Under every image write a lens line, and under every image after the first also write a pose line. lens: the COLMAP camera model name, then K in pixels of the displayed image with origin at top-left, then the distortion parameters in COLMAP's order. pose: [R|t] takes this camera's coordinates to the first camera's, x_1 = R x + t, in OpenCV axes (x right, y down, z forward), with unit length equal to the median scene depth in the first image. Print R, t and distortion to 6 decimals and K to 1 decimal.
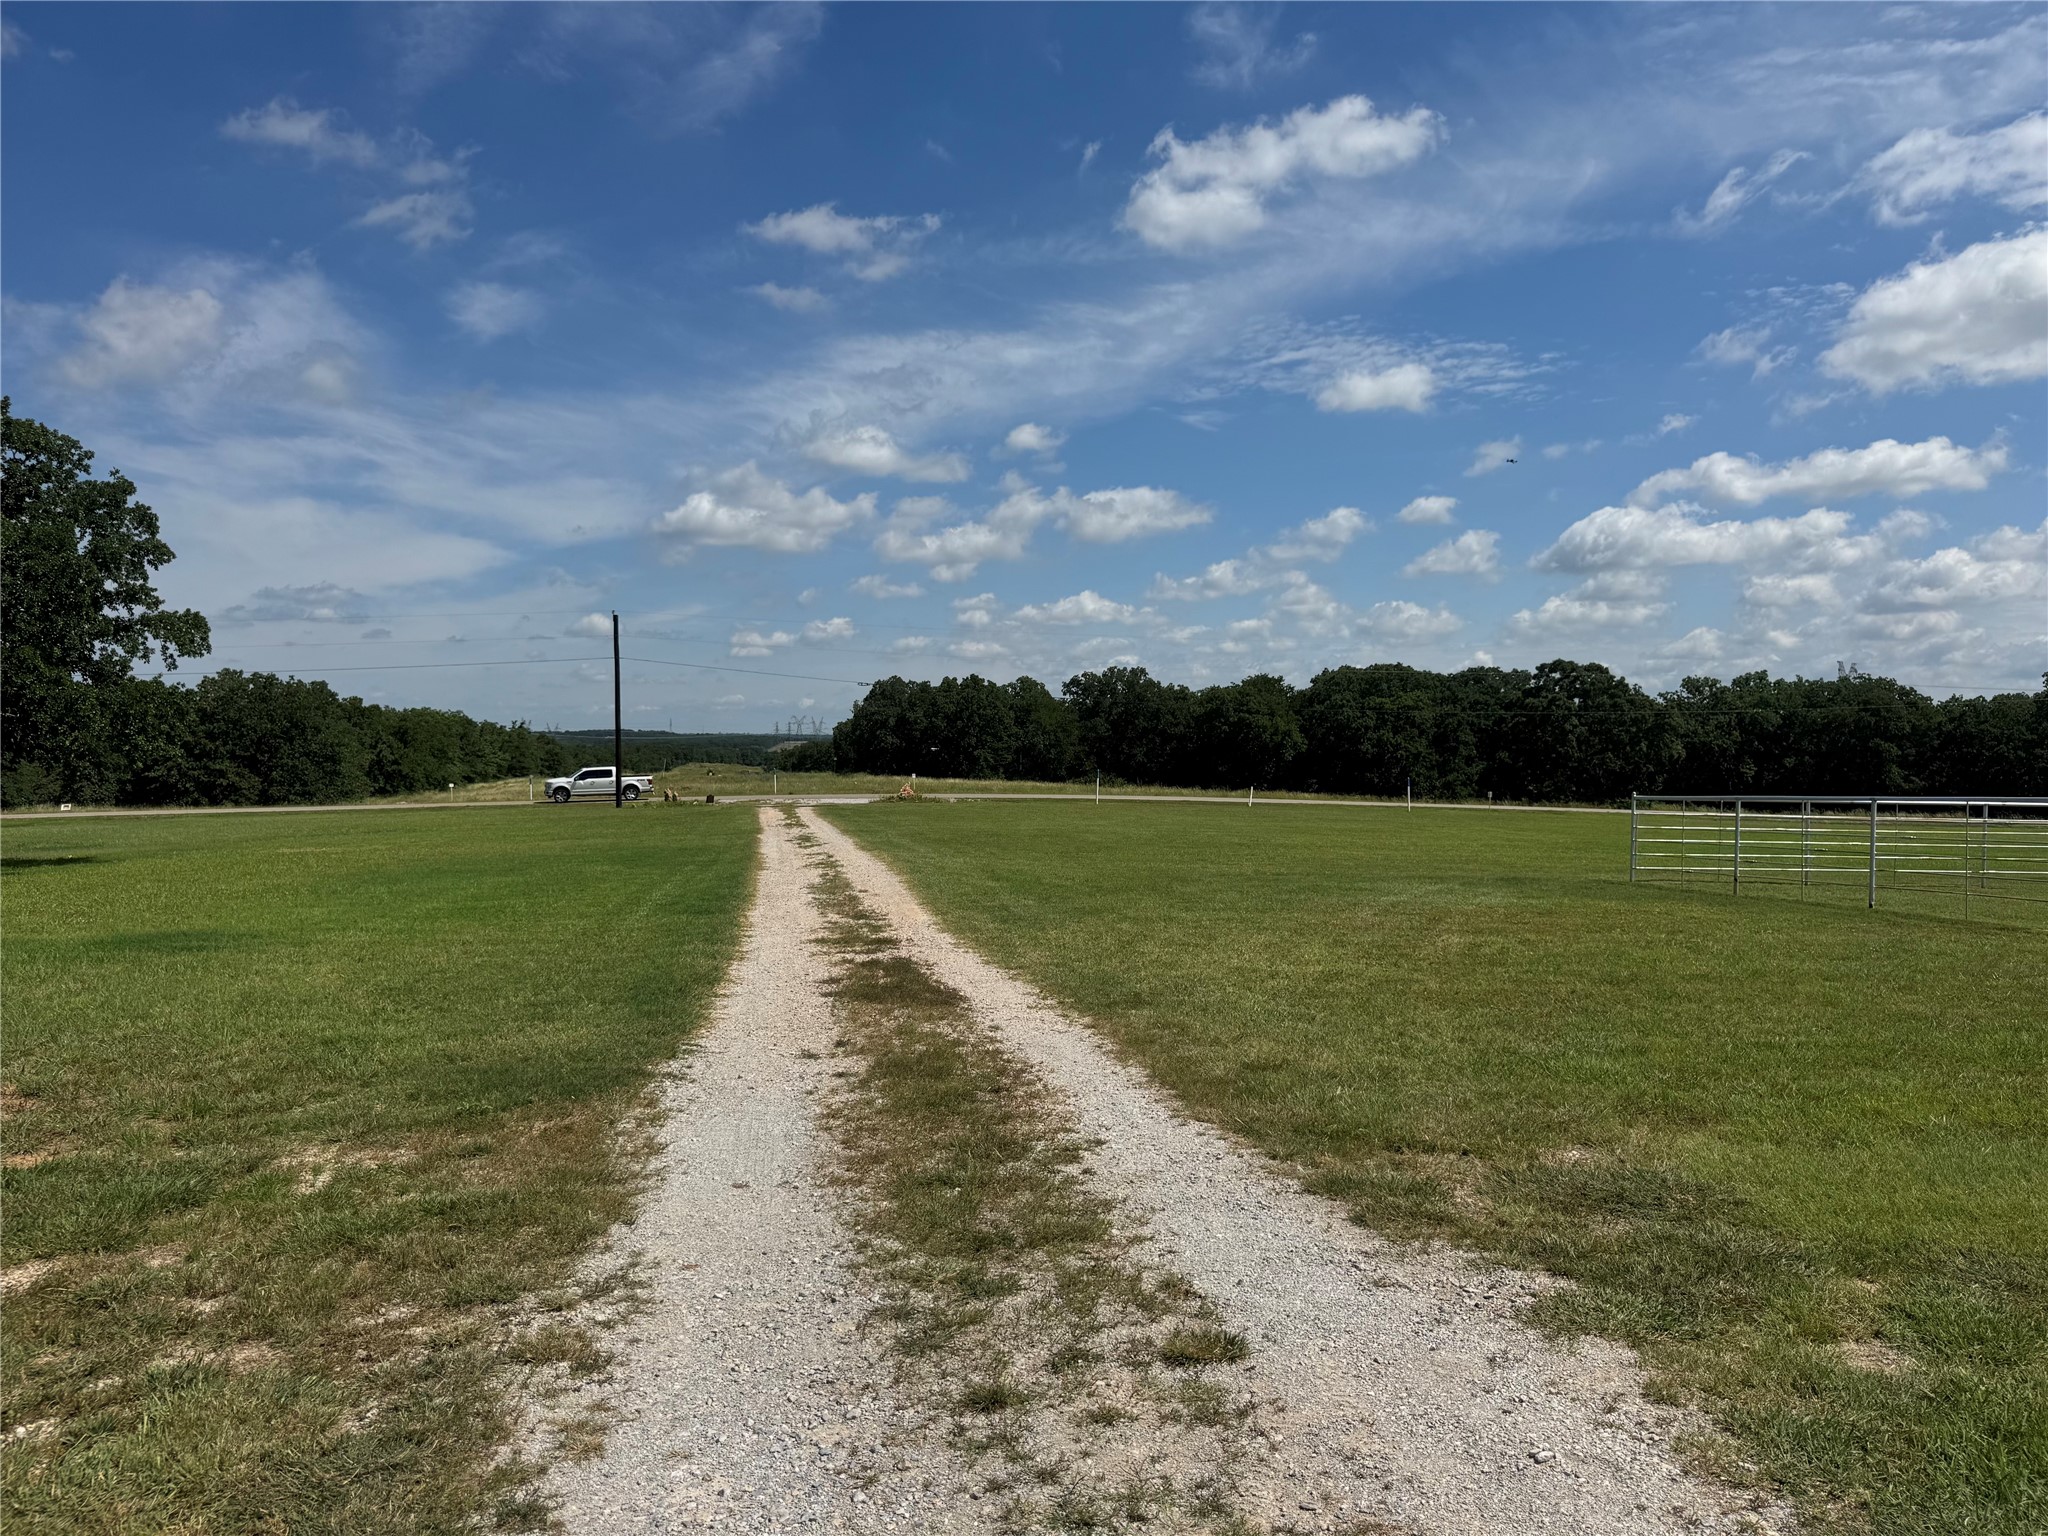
lens RADIAL K [[1475.4, 0, 1014.5], [0, 1475.4, 780.0], [0, 0, 1]] dist [0.130797, -0.222808]
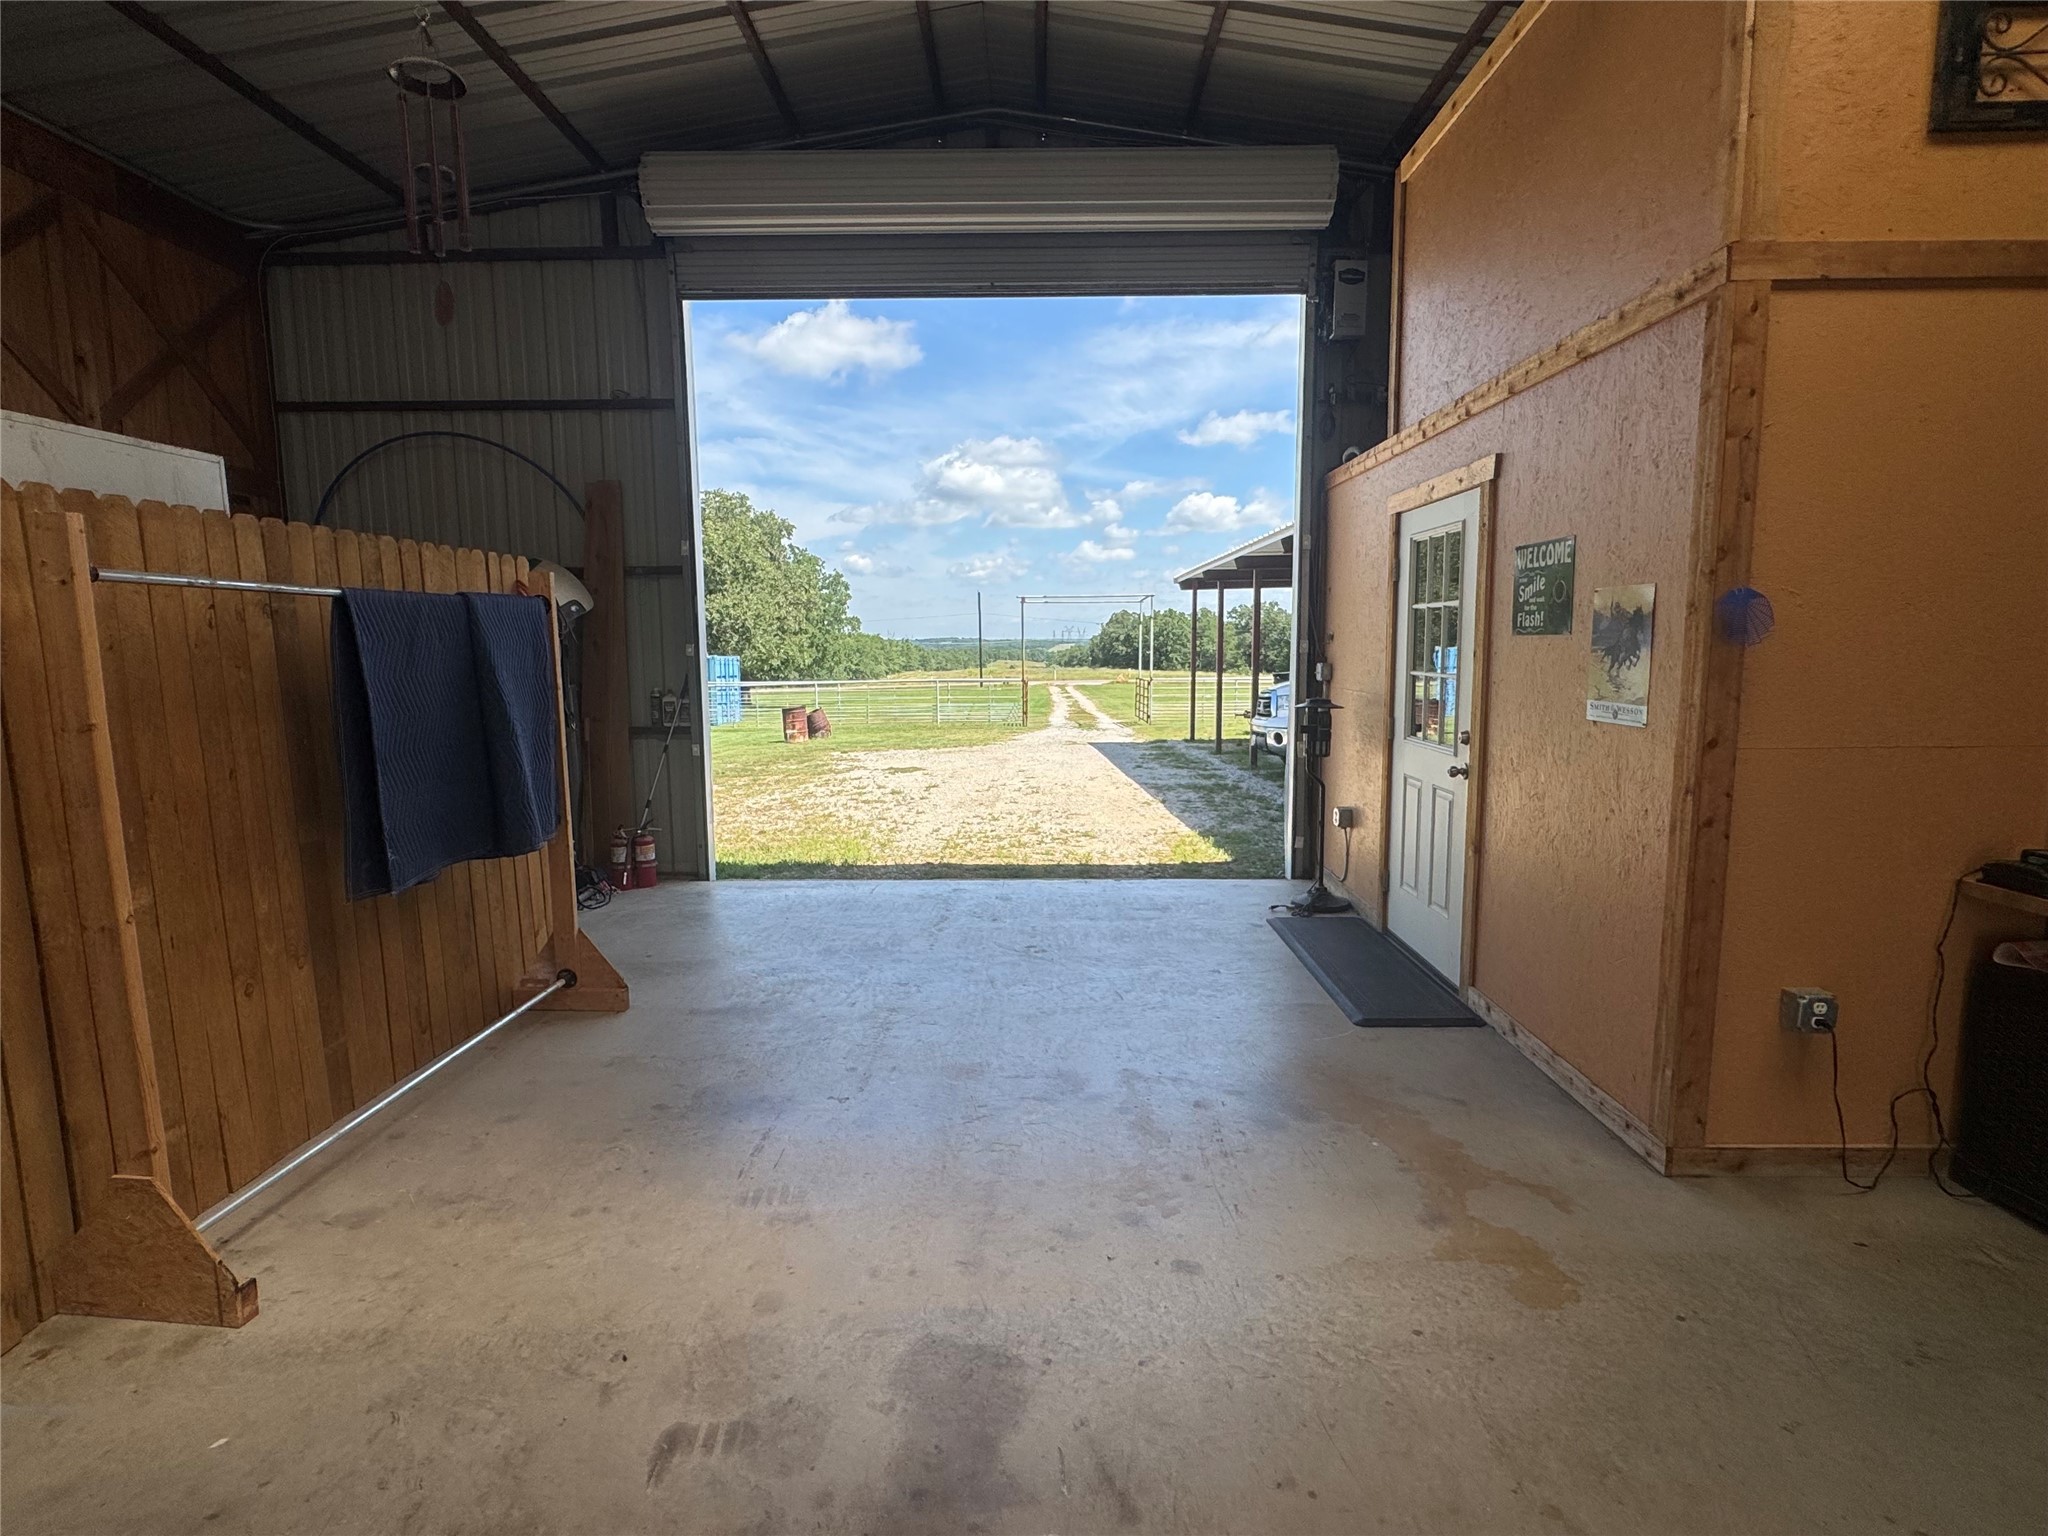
lens RADIAL K [[1000.0, 0, 1024.0], [0, 1000.0, 768.0], [0, 0, 1]] dist [-0.023418, 0.001174]
pose [[0.981998, 0.008569, -0.188695, 0.030480], [0.009682, 0.995374, 0.095585, -0.001043], [0.188641, -0.095691, 0.977373, -0.199397]]
